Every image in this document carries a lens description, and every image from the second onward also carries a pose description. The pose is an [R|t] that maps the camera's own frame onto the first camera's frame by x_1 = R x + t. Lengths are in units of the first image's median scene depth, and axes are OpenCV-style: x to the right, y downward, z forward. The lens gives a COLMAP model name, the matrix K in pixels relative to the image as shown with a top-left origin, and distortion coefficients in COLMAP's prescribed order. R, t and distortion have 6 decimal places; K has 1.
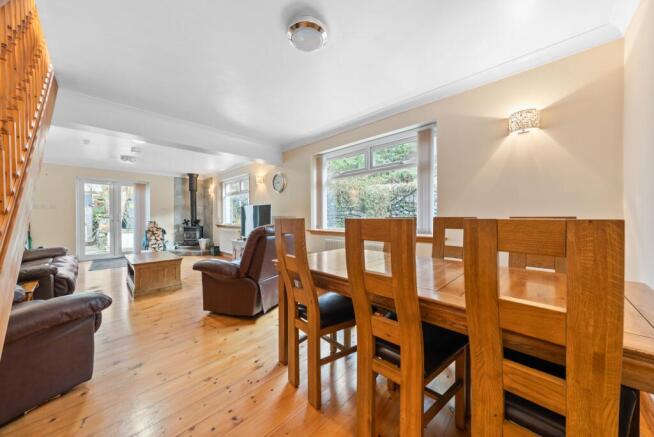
lens RADIAL K [[230.3, 0, 328.8], [0, 230.3, 218.8], [0, 0, 1]] dist [0.000062, 0.000089]
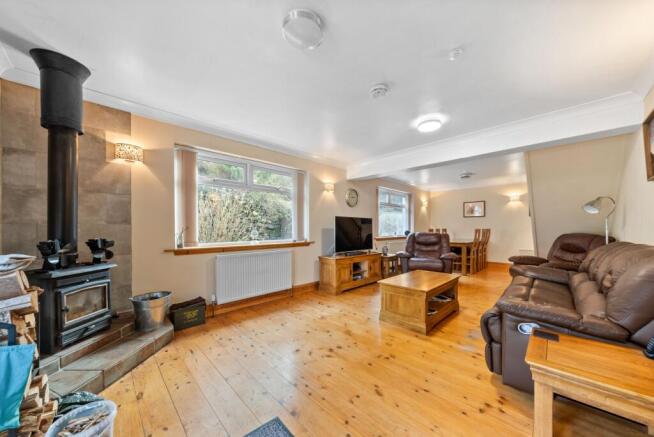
lens RADIAL K [[230.3, 0, 327.0], [0, 230.3, 224.0], [0, 0, 1]] dist [0.000062, 0.000089]
pose [[0.011576, 0.006355, 0.999913, -0.865383], [-0.007442, 0.999953, -0.006269, -0.016854], [-0.999905, -0.007368, 0.011623, 0.728225]]
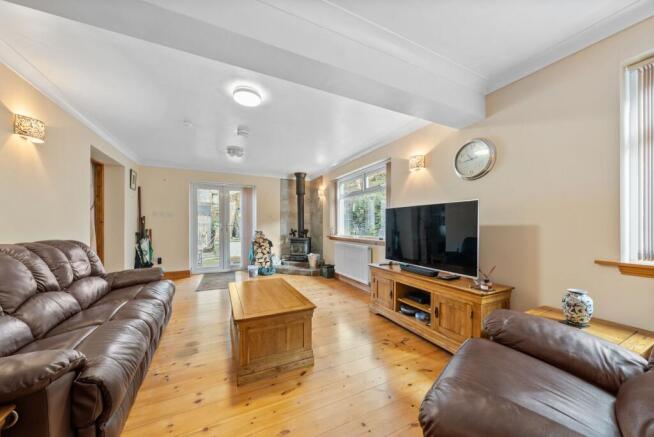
lens RADIAL K [[230.3, 0, 326.3], [0, 230.3, 227.6], [0, 0, 1]] dist [0.000062, 0.000089]
pose [[0.938278, 0.004696, -0.345850, -0.228873], [-0.004828, 0.999988, 0.000481, -0.003788], [0.345848, 0.001218, 0.938290, 0.275925]]
